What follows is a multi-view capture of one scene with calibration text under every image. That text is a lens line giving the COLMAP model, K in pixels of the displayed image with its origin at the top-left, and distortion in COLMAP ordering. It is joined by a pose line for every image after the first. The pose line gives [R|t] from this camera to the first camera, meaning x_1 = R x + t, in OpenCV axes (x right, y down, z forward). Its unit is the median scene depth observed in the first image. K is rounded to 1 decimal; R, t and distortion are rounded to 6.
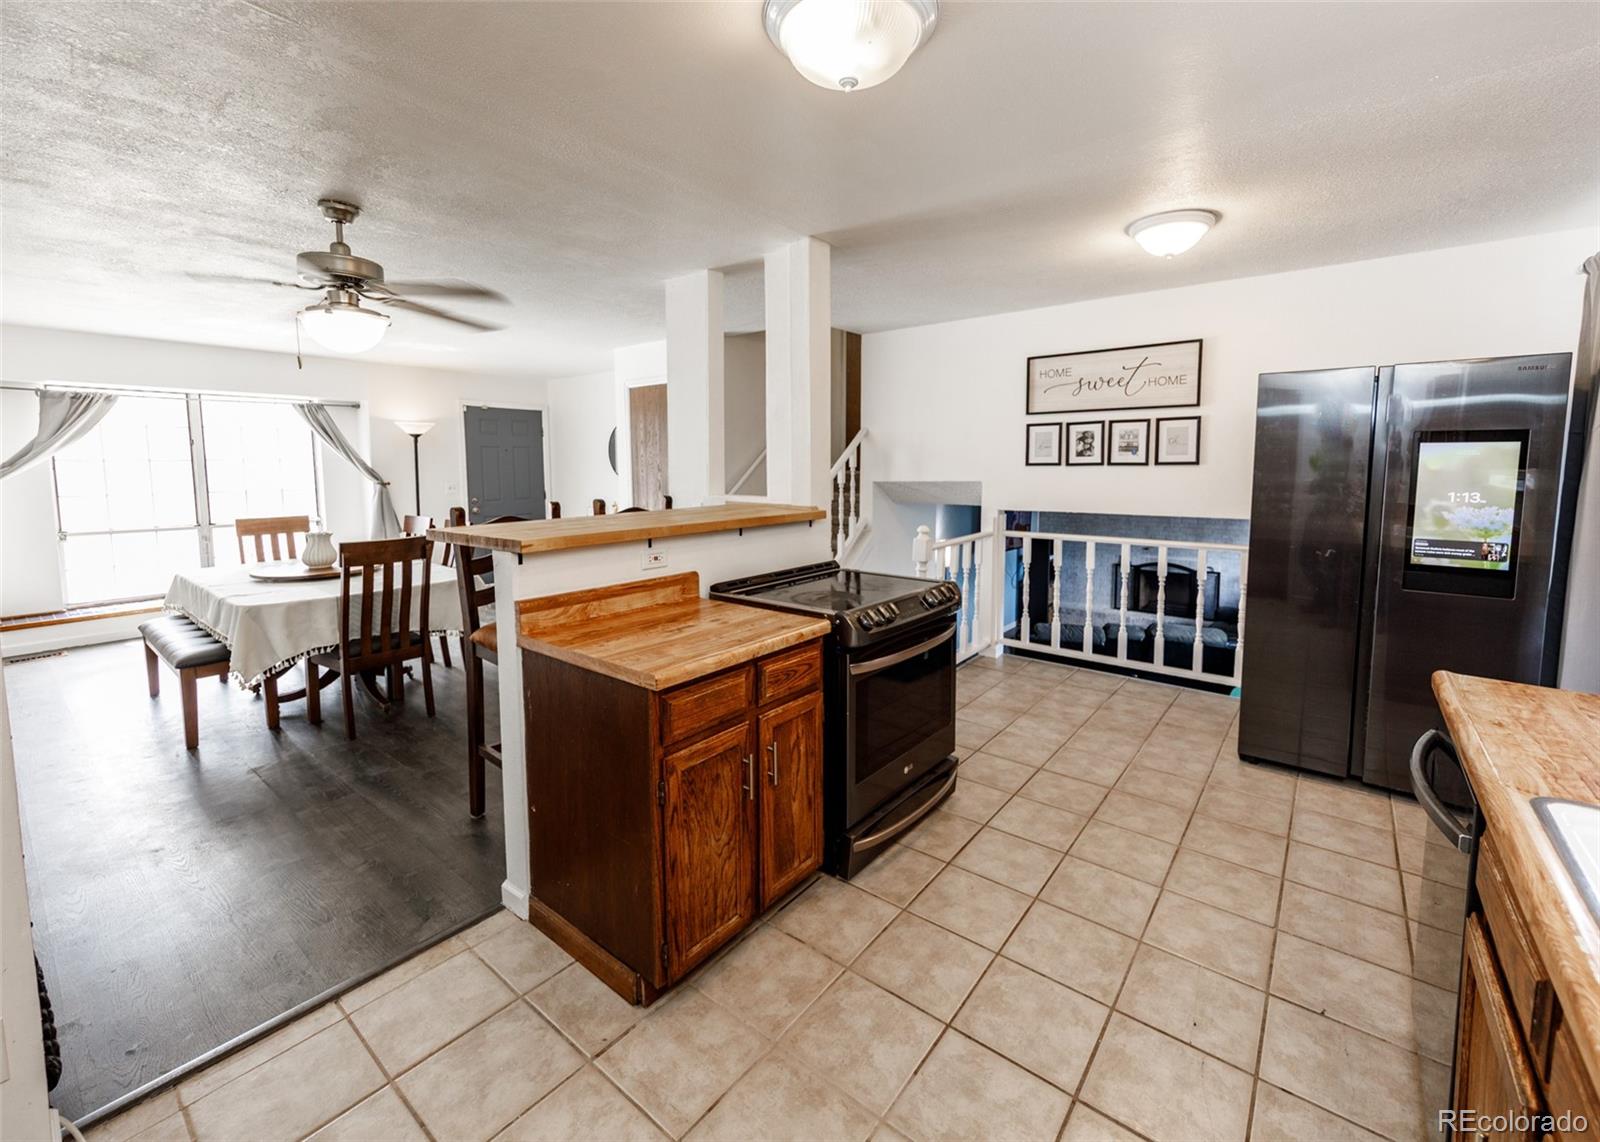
lens RADIAL K [[659.3, 0, 826.4], [0, 659.3, 523.2], [0, 0, 1]] dist [-0.001423, -0.000304]
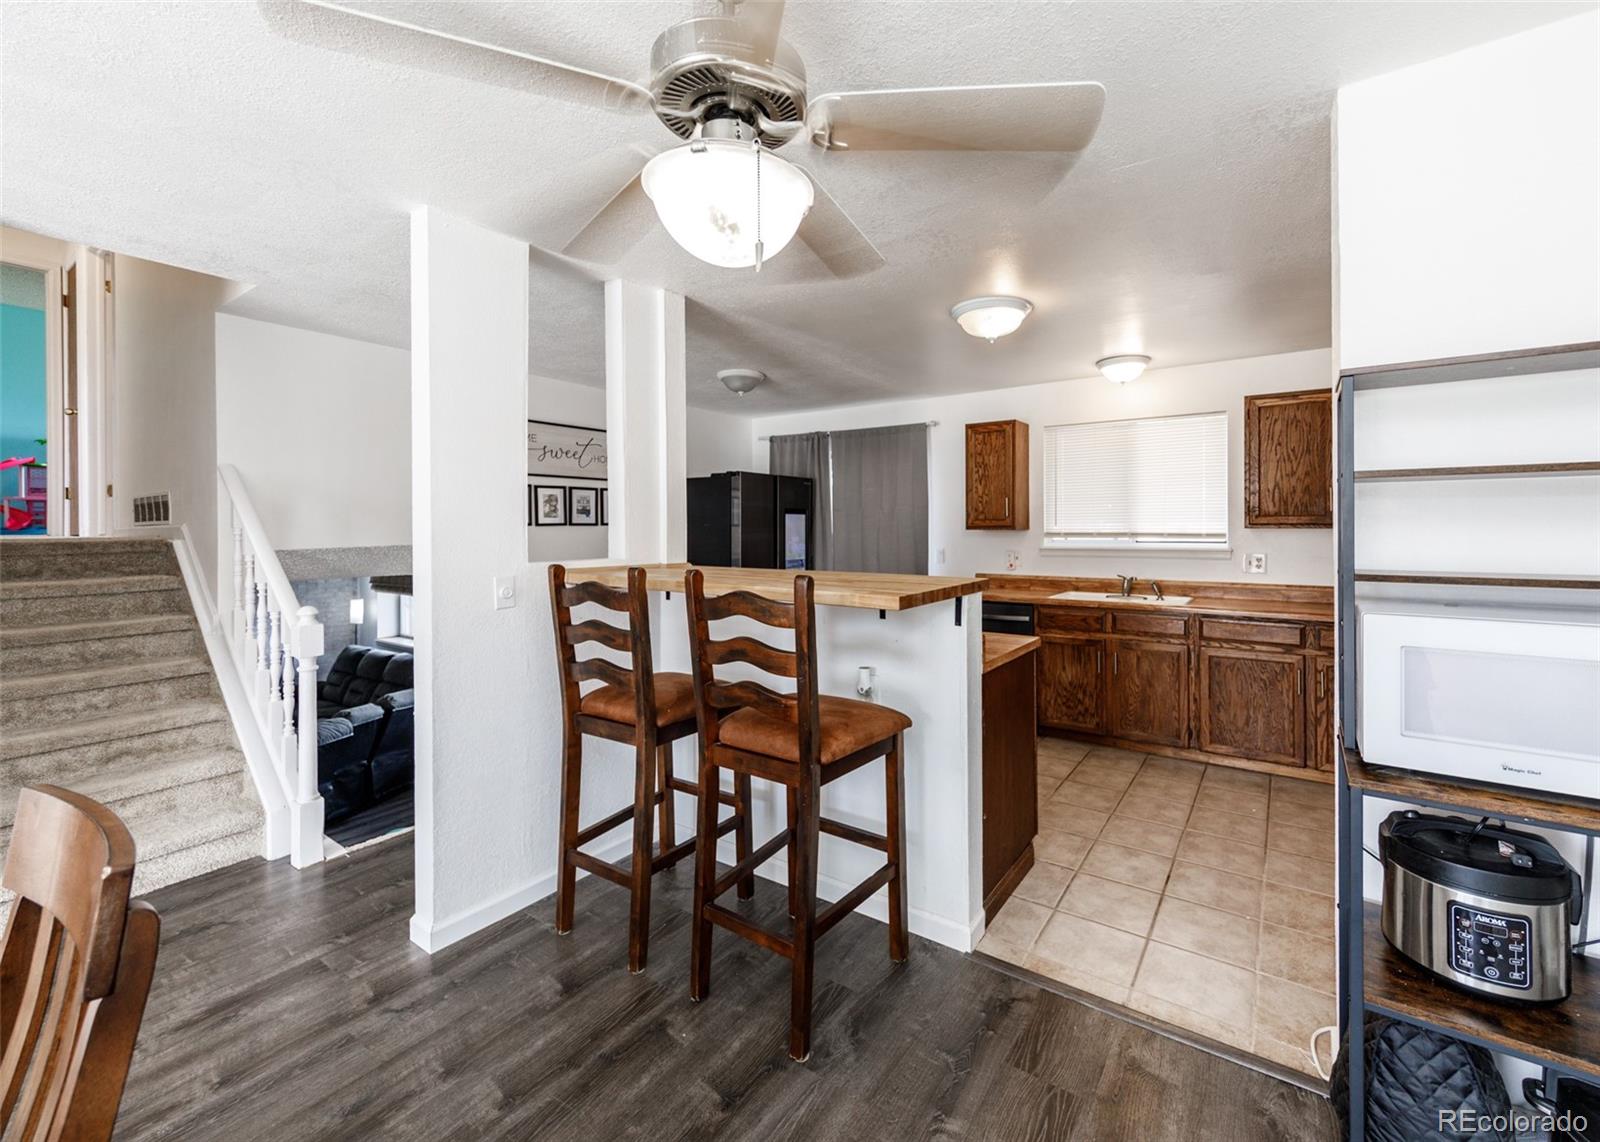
lens RADIAL K [[680.9, 0, 827.7], [0, 680.9, 525.4], [0, 0, 1]] dist [0.006567, 0.000546]
pose [[-0.062069, 0.004246, 0.998063, -0.736032], [0.092064, 0.995752, 0.001490, -0.045839], [-0.993817, 0.091979, -0.062196, 0.591600]]
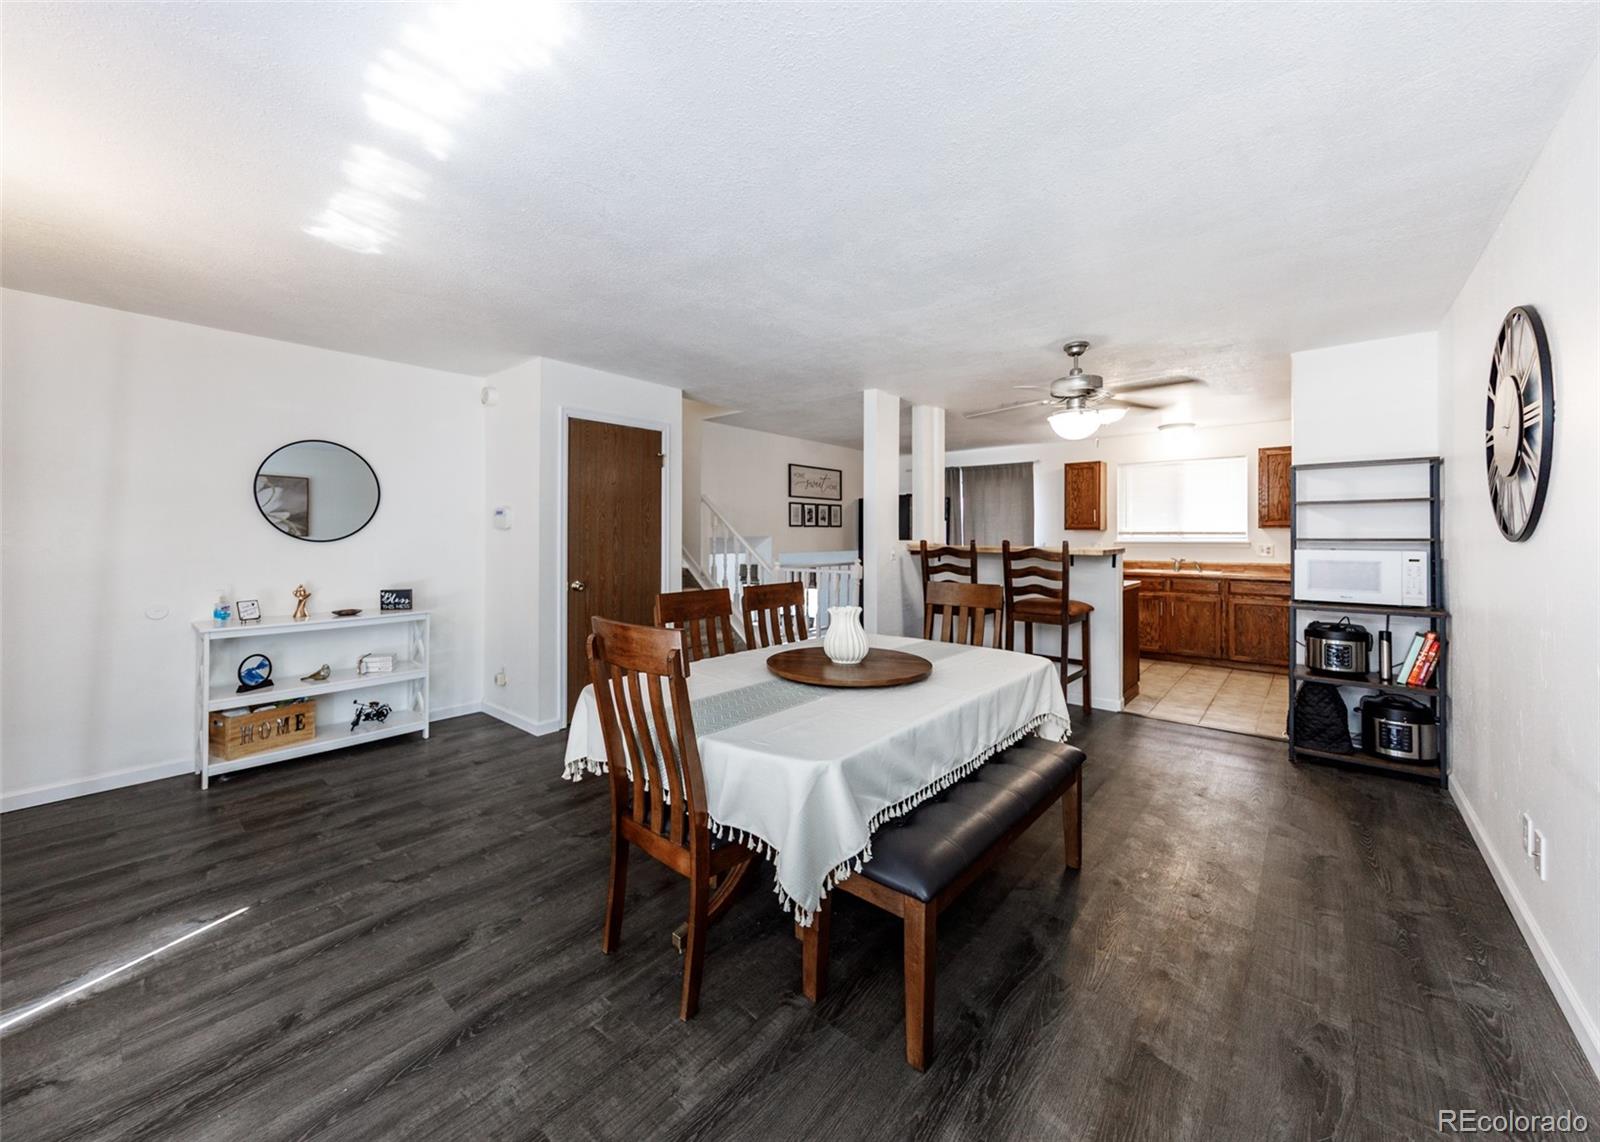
lens RADIAL K [[619.5, 0, 760.0], [0, 619.5, 533.2], [0, 0, 1]] dist [0.004381, -0.000261]
pose [[0.072415, 0.006198, 0.997355, -1.309404], [0.087767, 0.996062, -0.012563, -0.057690], [-0.993505, 0.088445, 0.071585, 0.978566]]
